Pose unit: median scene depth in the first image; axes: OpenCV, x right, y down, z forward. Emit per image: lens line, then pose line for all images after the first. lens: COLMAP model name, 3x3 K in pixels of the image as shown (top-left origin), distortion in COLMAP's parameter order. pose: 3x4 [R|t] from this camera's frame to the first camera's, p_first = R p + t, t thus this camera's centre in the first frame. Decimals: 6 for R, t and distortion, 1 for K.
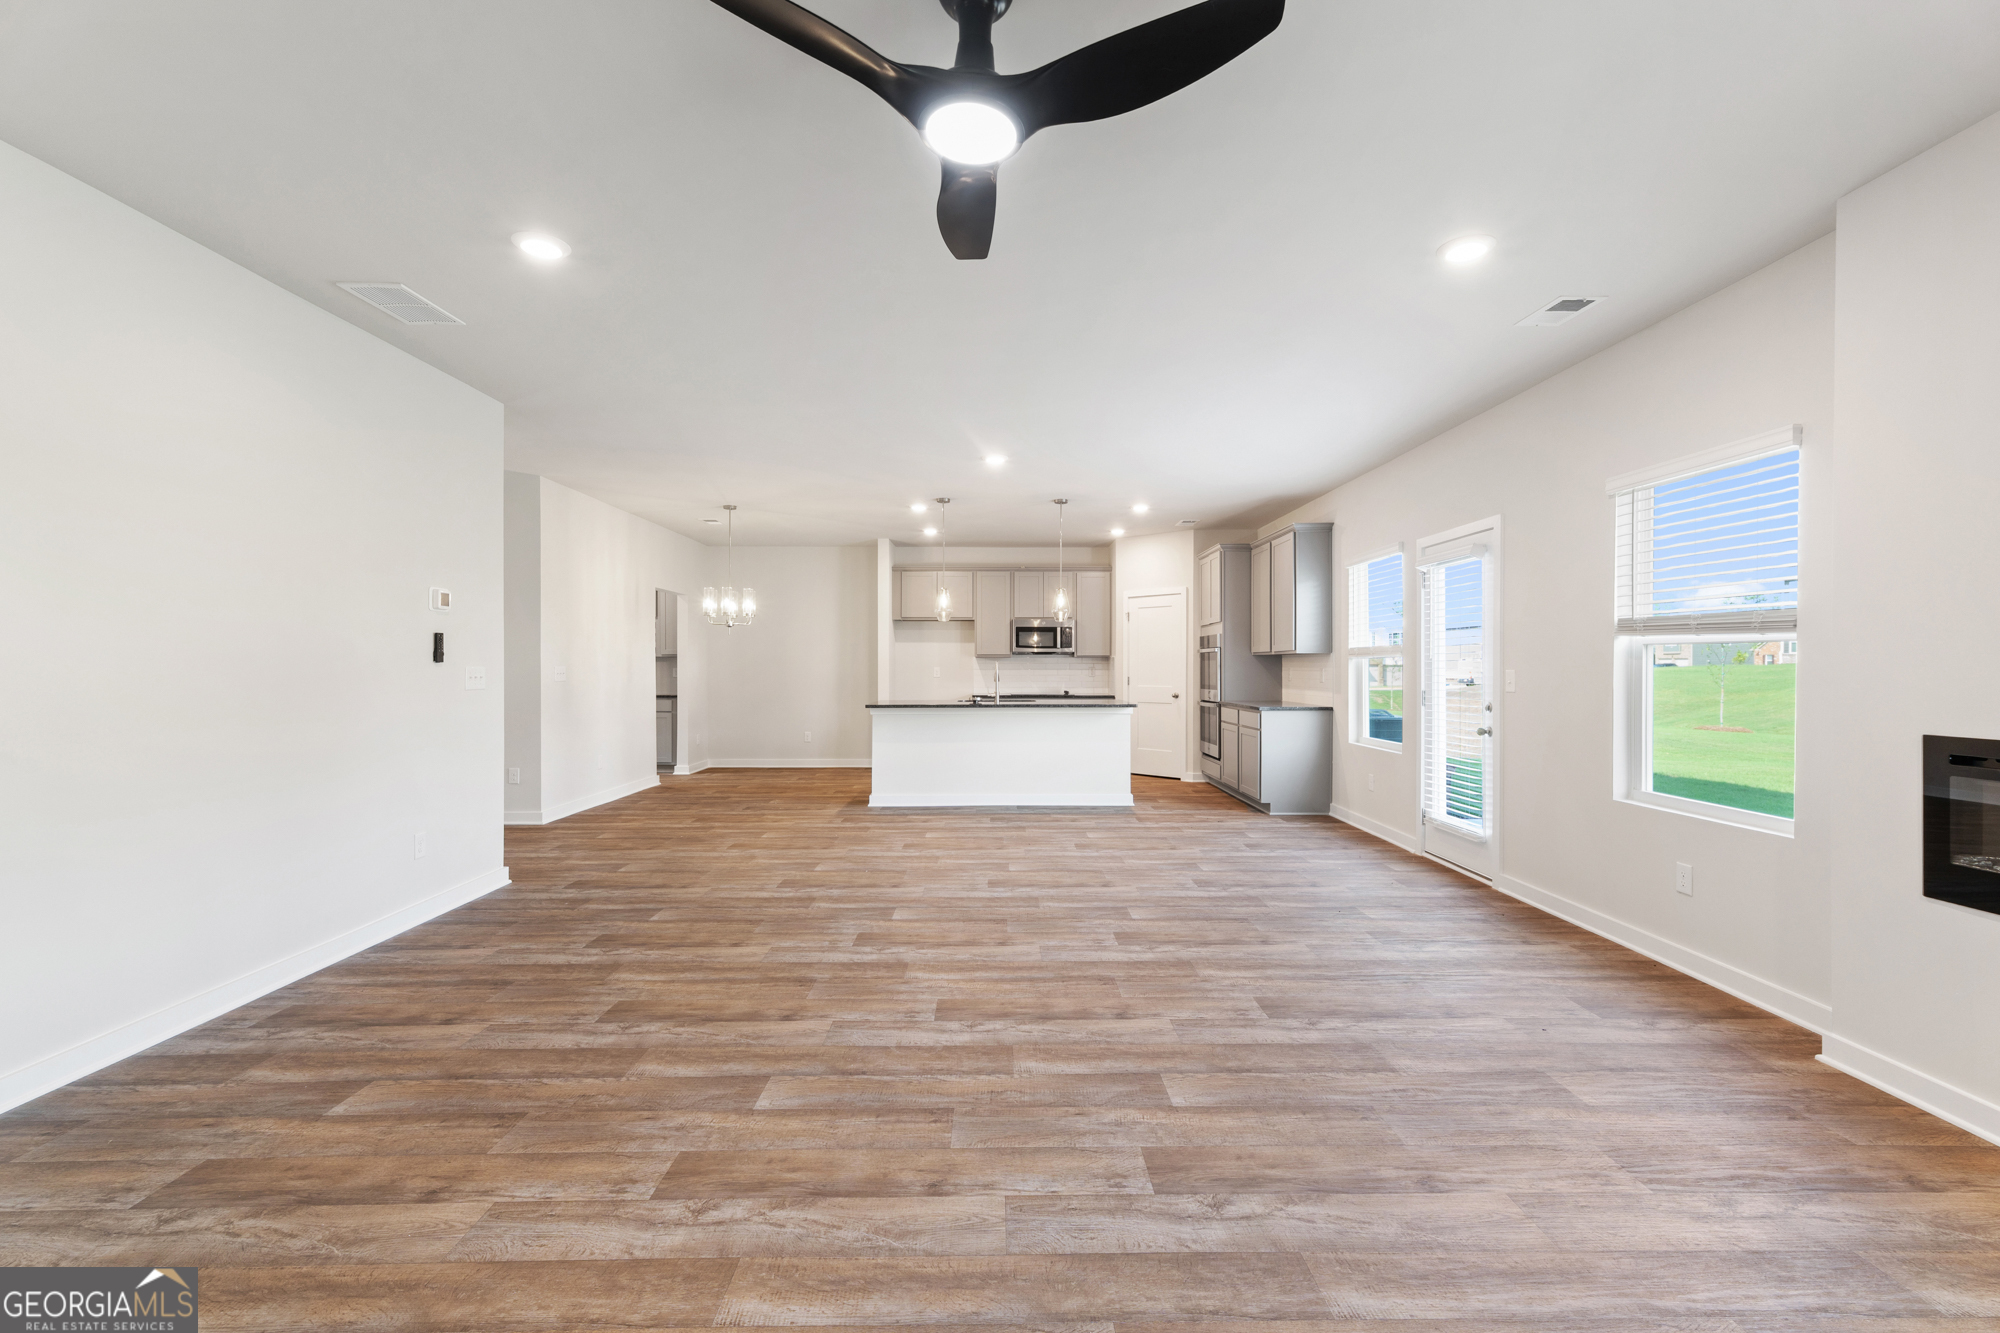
lens RADIAL K [[862.2, 0, 1021.5], [0, 862.2, 652.7], [0, 0, 1]] dist [0.006909, -0.001111]
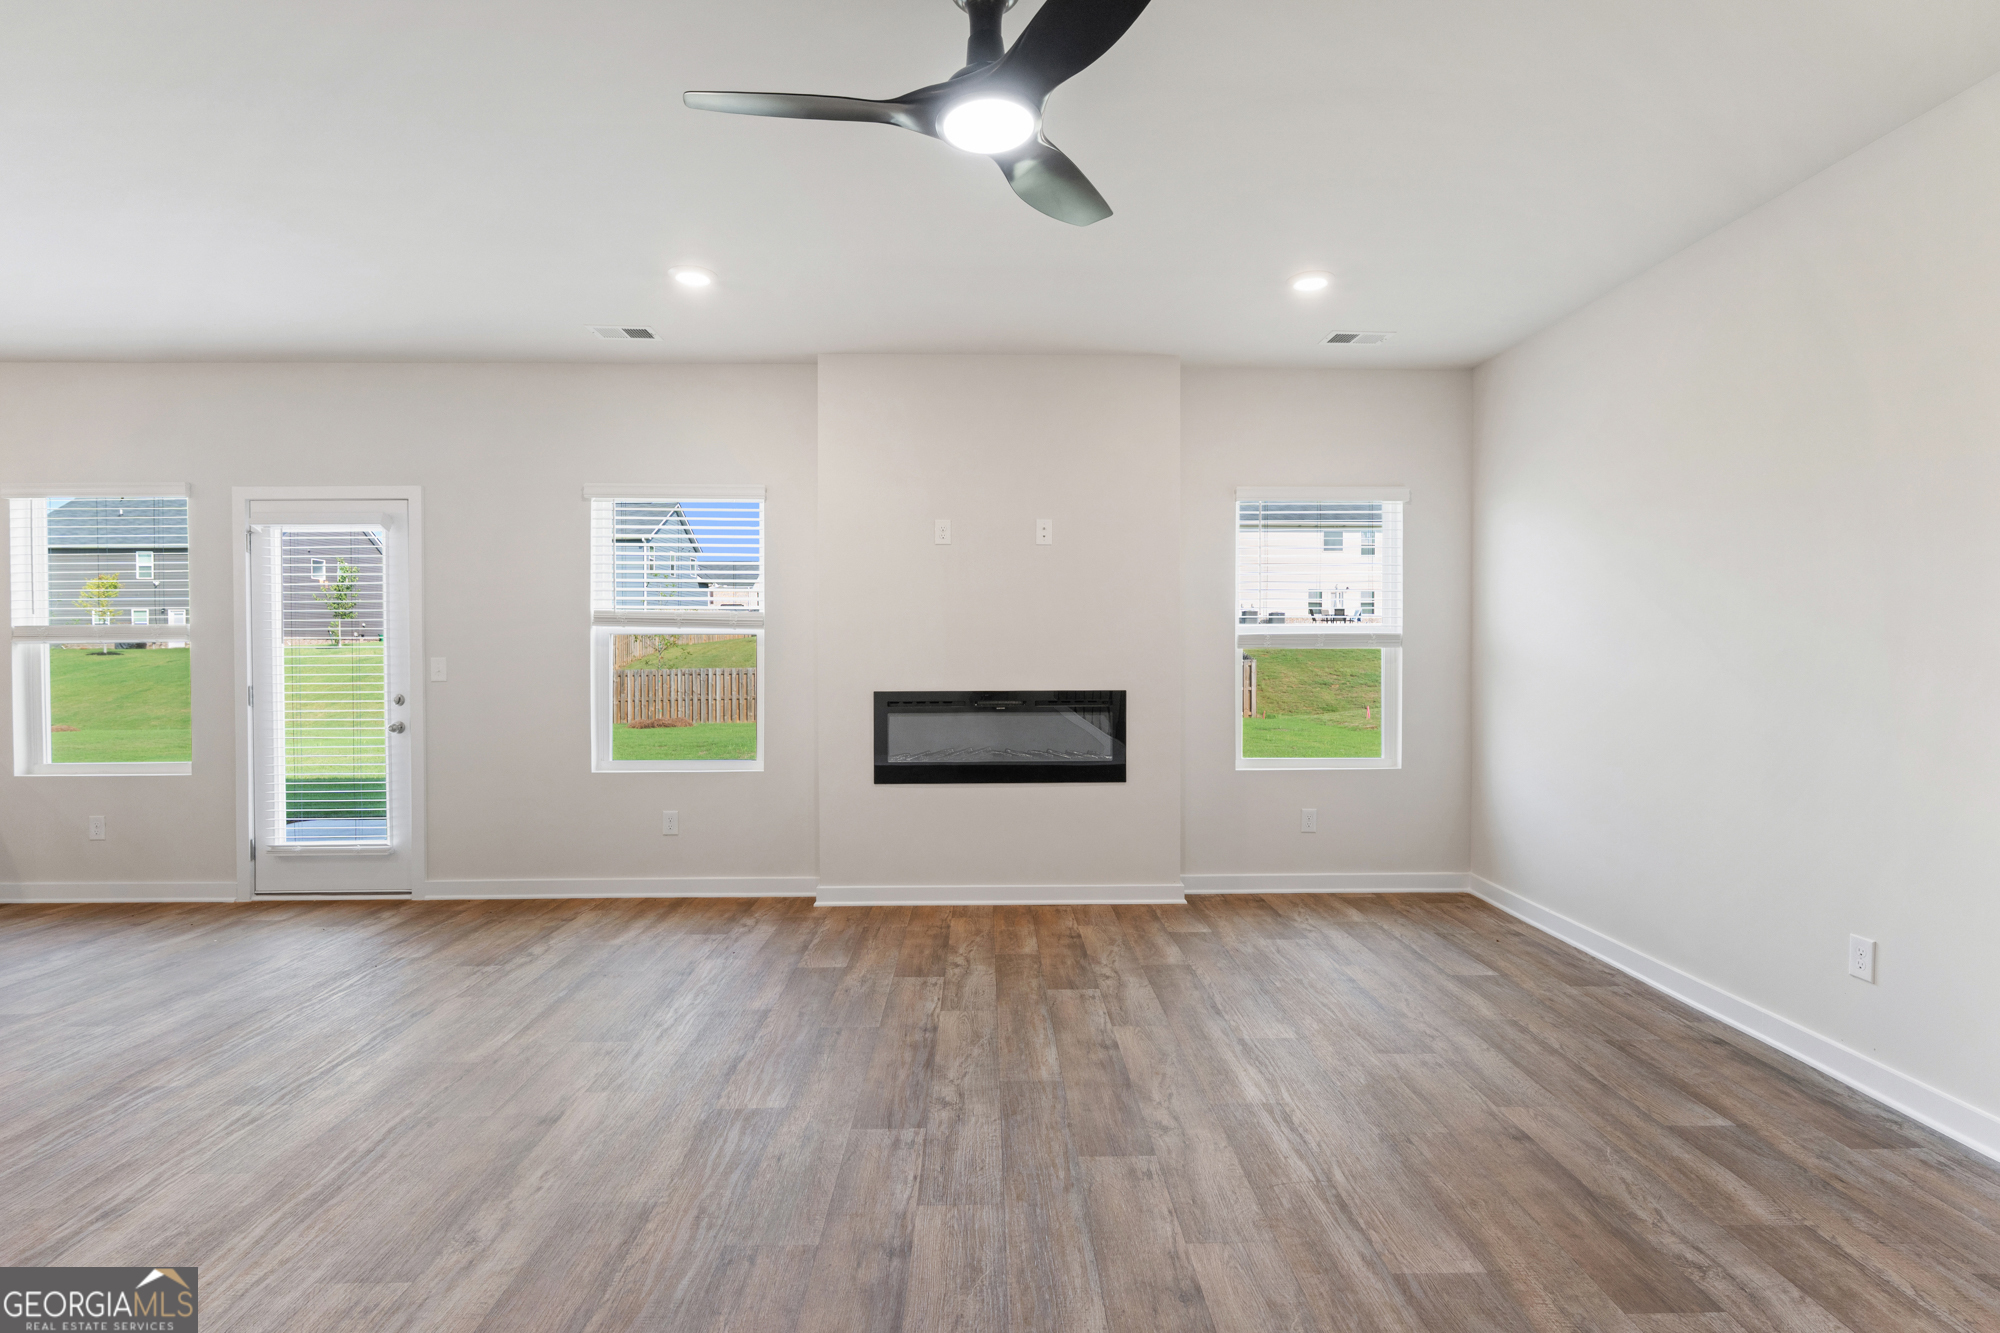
lens RADIAL K [[978.9, 0, 970.5], [0, 978.9, 641.8], [0, 0, 1]] dist [-0.001075, 0.002444]
pose [[0.010148, 0.002547, 0.999945, -0.897666], [-0.012008, 0.999925, -0.002425, -0.002716], [-0.999876, -0.011983, 0.010178, 0.780842]]
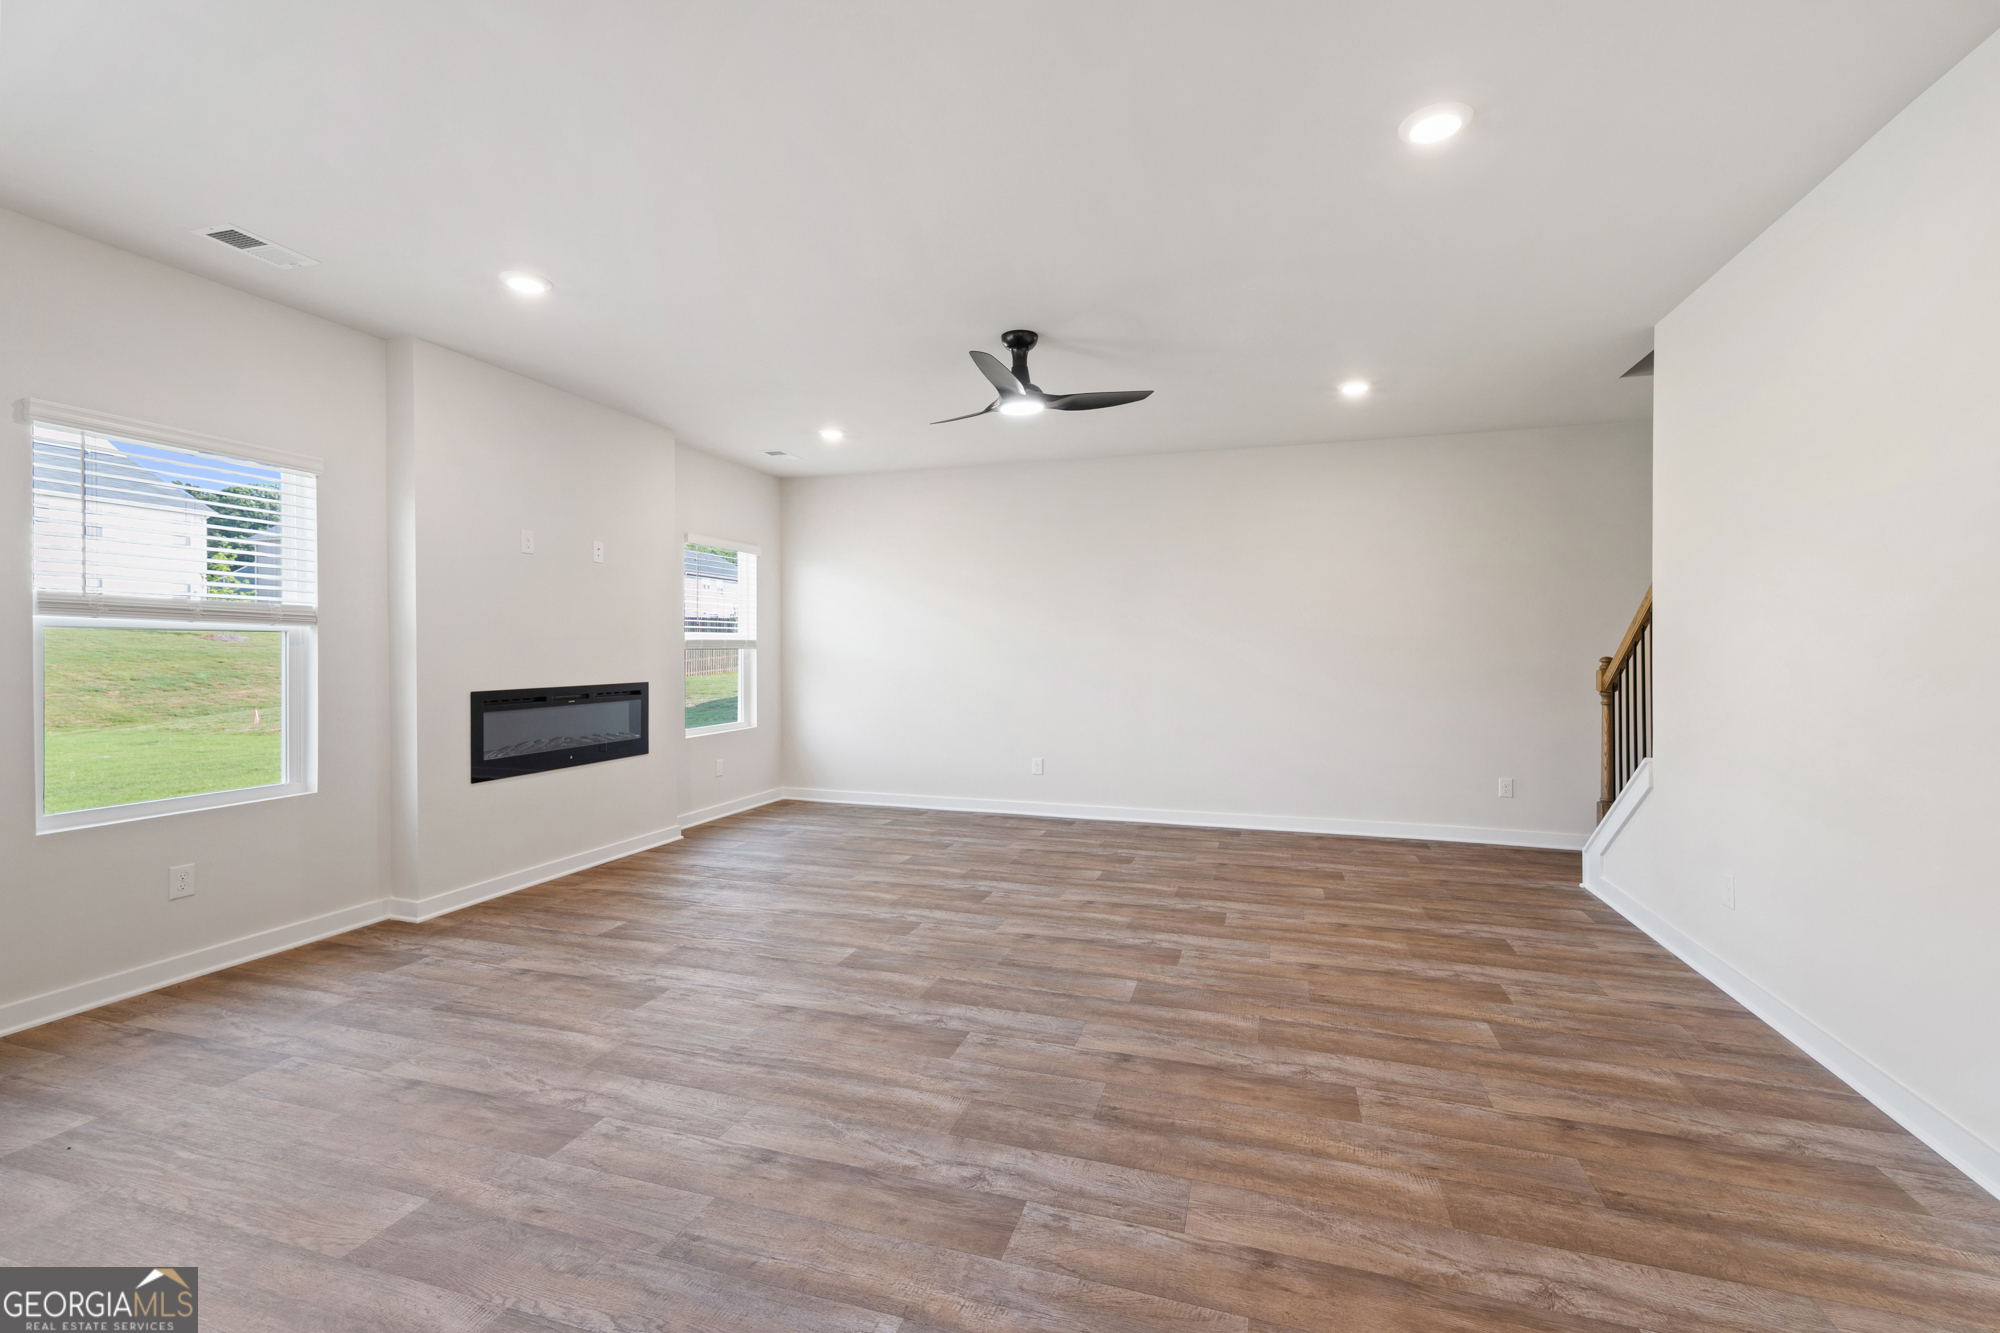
lens RADIAL K [[862.2, 0, 997.2], [0, 862.2, 660.5], [0, 0, 1]] dist [0.006909, -0.001111]
pose [[-0.943018, -0.005159, 0.332703, -0.527269], [-0.005204, 0.999986, 0.000756, 0.023941], [-0.332702, -0.001018, -0.943032, 2.250047]]
